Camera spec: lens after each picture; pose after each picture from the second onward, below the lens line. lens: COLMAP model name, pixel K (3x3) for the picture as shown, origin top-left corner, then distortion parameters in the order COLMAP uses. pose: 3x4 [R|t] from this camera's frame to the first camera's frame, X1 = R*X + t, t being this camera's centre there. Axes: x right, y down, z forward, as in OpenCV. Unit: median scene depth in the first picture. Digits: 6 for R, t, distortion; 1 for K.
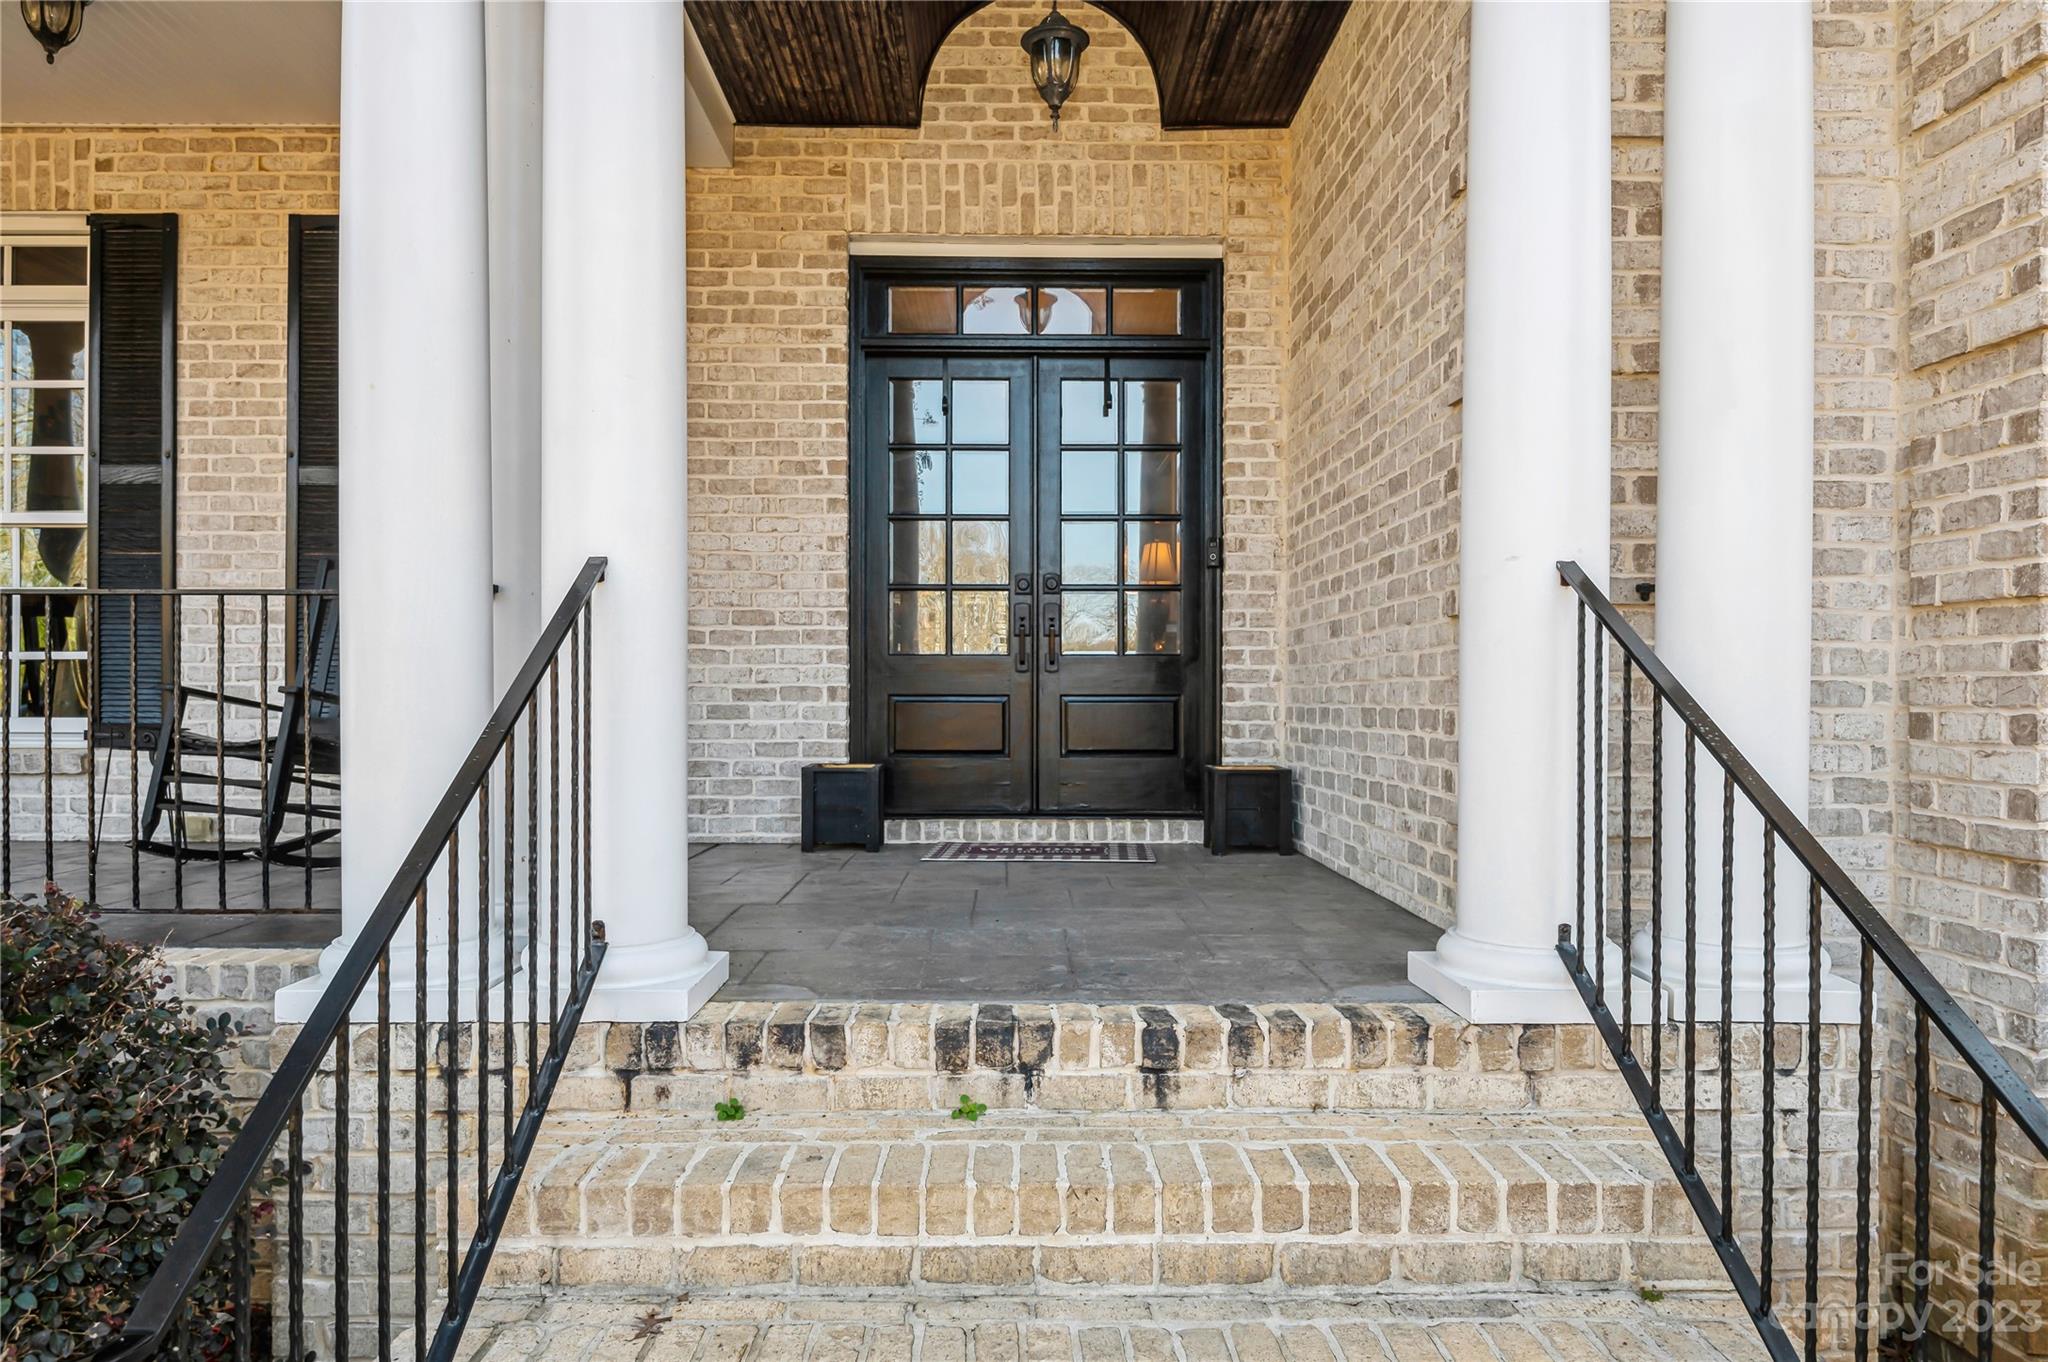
lens RADIAL K [[1296.3, 0, 1022.3], [0, 1296.3, 686.1], [0, 0, 1]] dist [0.000998, 0.000080]
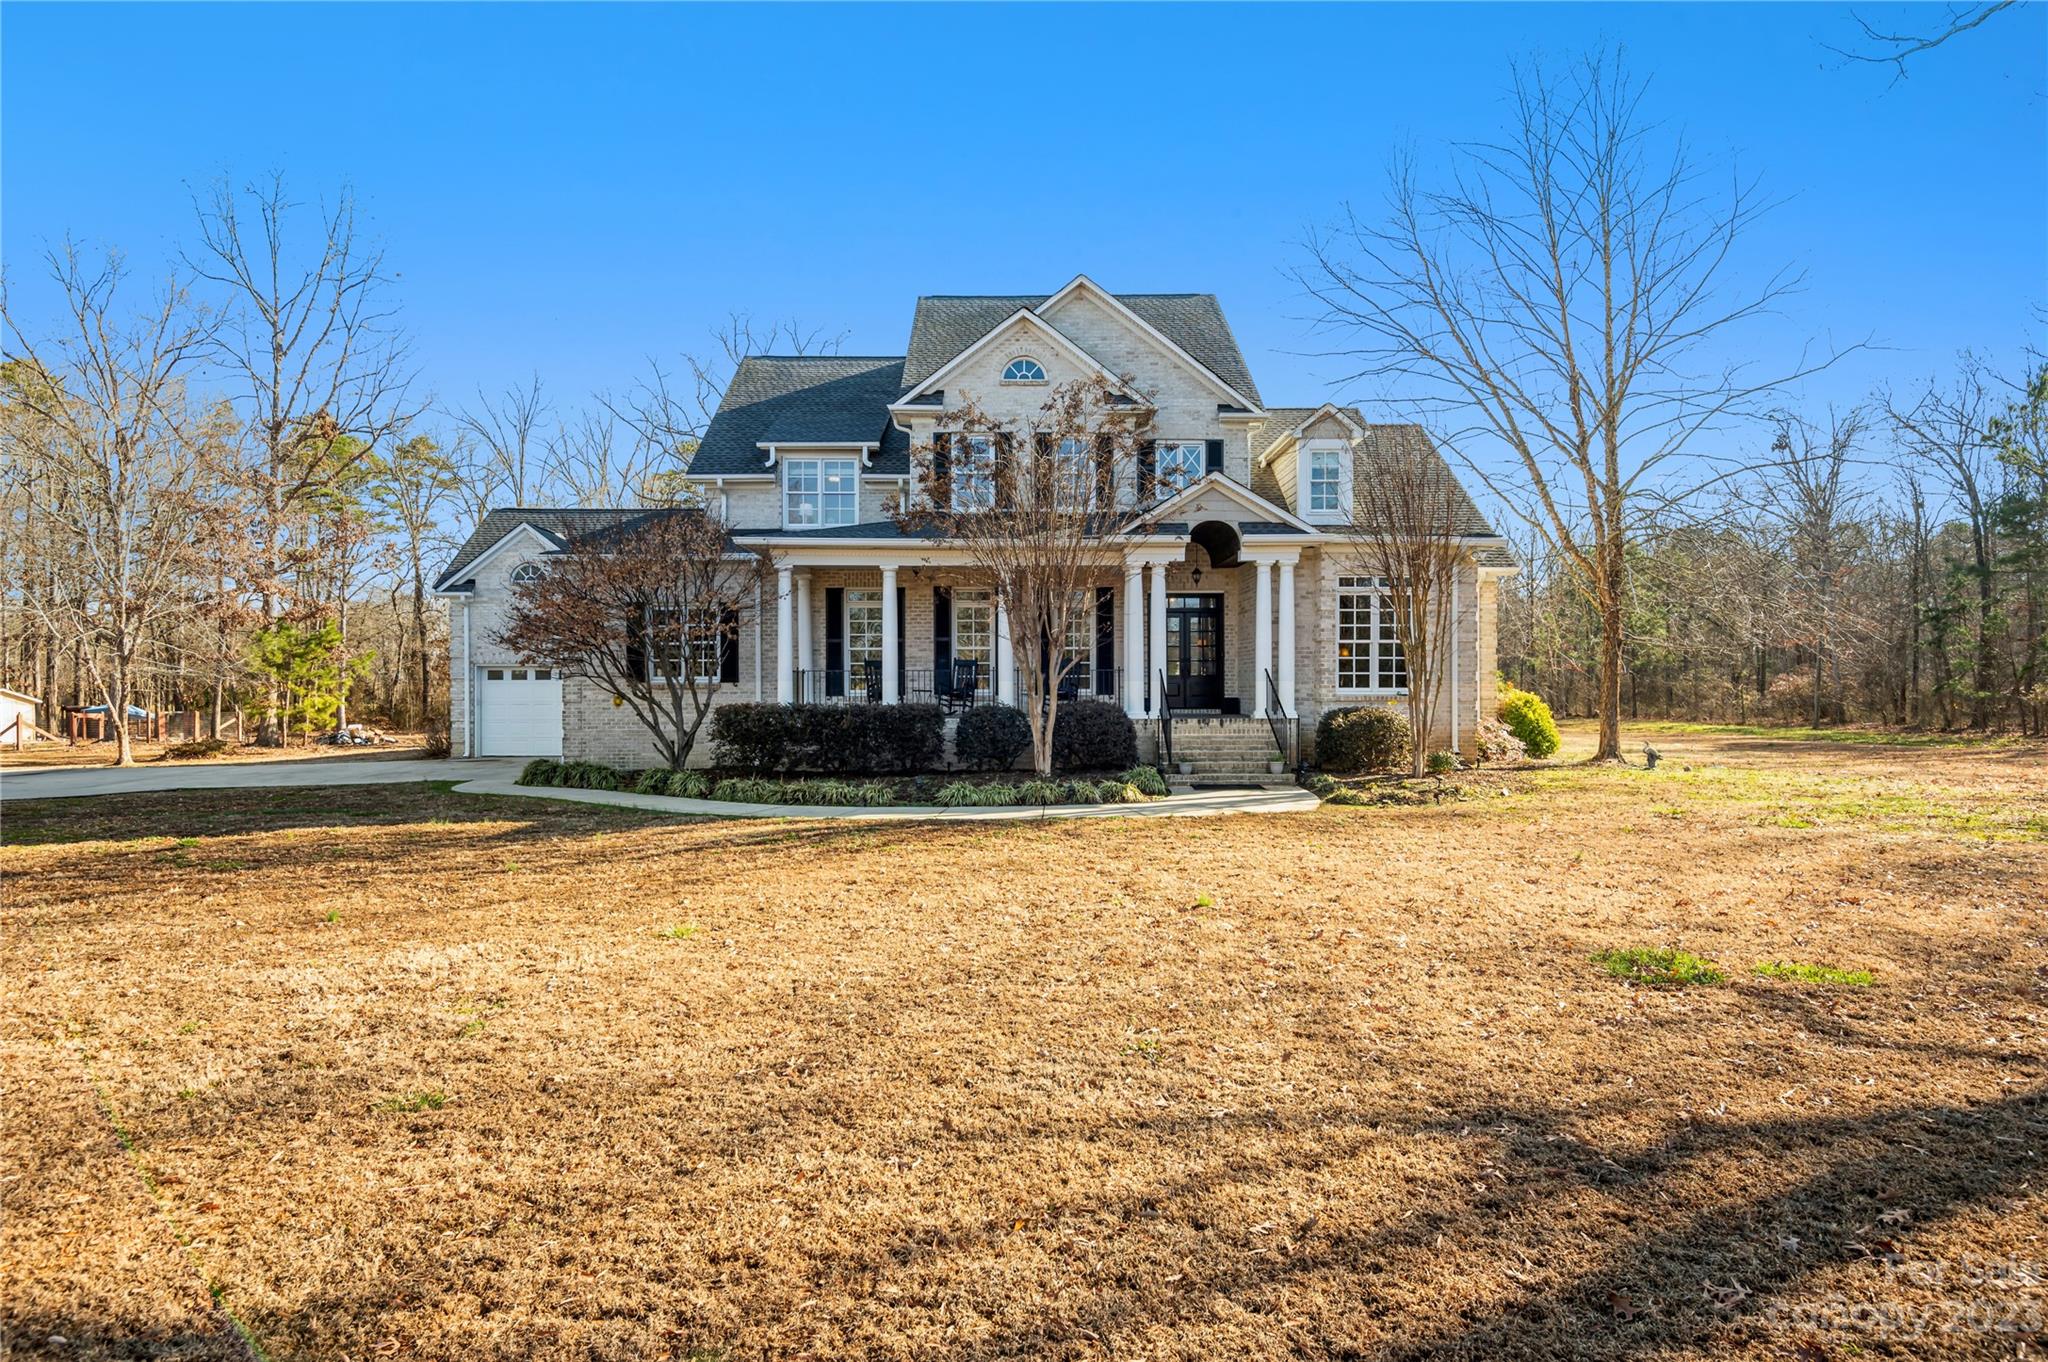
lens RADIAL K [[1113.4, 0, 1024.2], [0, 1113.4, 678.7], [0, 0, 1]] dist [-0.026184, 0.000721]
pose [[0.999988, -0.004774, 0.001478, -0.611332], [0.004777, 0.999987, -0.001978, -0.007971], [-0.001468, 0.001985, 0.999997, -3.221363]]
